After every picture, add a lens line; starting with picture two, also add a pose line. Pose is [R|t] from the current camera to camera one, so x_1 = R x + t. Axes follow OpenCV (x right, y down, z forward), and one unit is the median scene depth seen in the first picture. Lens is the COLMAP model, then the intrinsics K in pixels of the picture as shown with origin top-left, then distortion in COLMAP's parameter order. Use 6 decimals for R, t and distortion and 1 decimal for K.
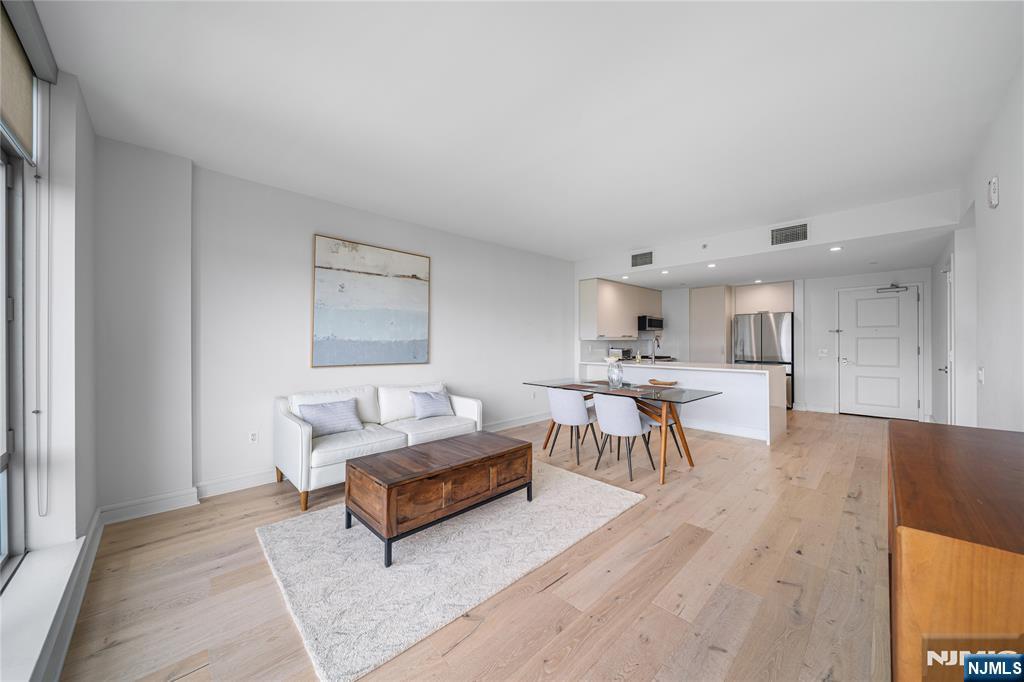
lens RADIAL K [[365.9, 0, 510.3], [0, 365.9, 343.1], [0, 0, 1]] dist [0.000398, -0.000028]
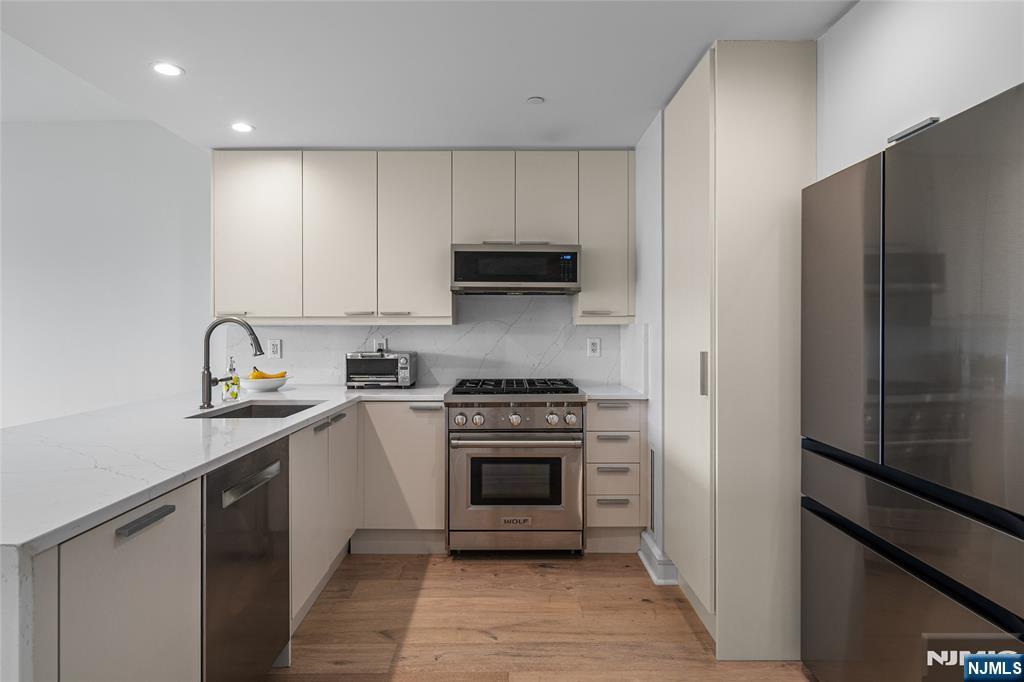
lens RADIAL K [[565.1, 0, 513.0], [0, 565.1, 332.8], [0, 0, 1]] dist [0.000942, -0.000169]
pose [[0.734488, 0.005056, -0.678603, 0.814387], [-0.001303, 0.999981, 0.006041, -0.006237], [0.678621, -0.003553, 0.734480, 0.803840]]
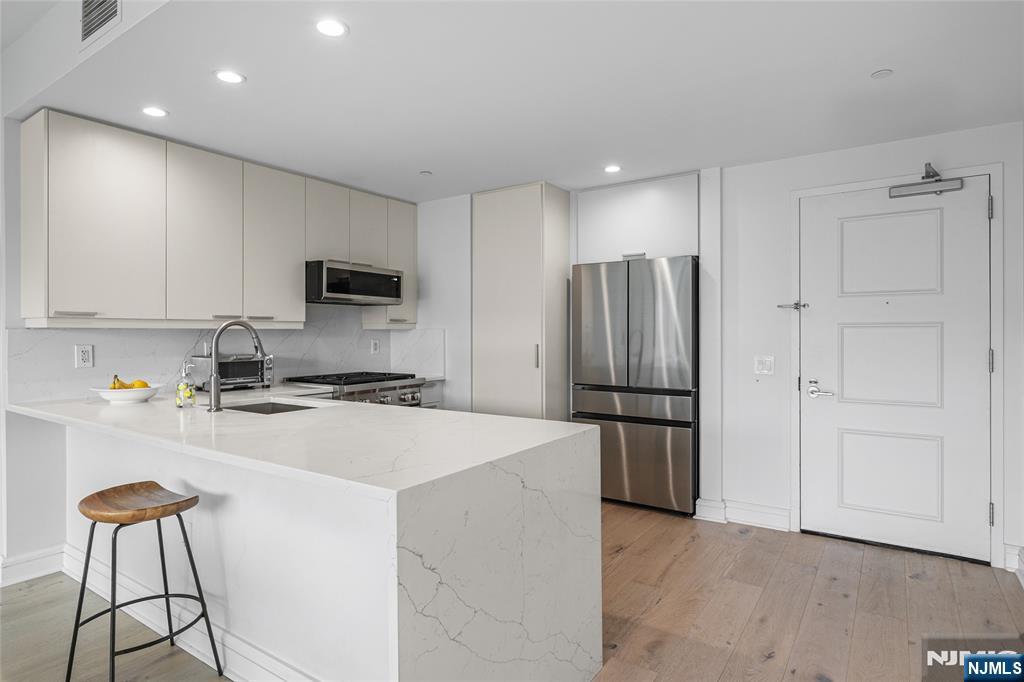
lens RADIAL K [[565.1, 0, 509.6], [0, 565.1, 337.5], [0, 0, 1]] dist [0.000942, -0.000169]
pose [[0.977678, -0.002264, 0.210098, 0.493077], [0.000847, 0.999976, 0.006834, -0.005053], [-0.210109, -0.006503, 0.977656, 0.506872]]
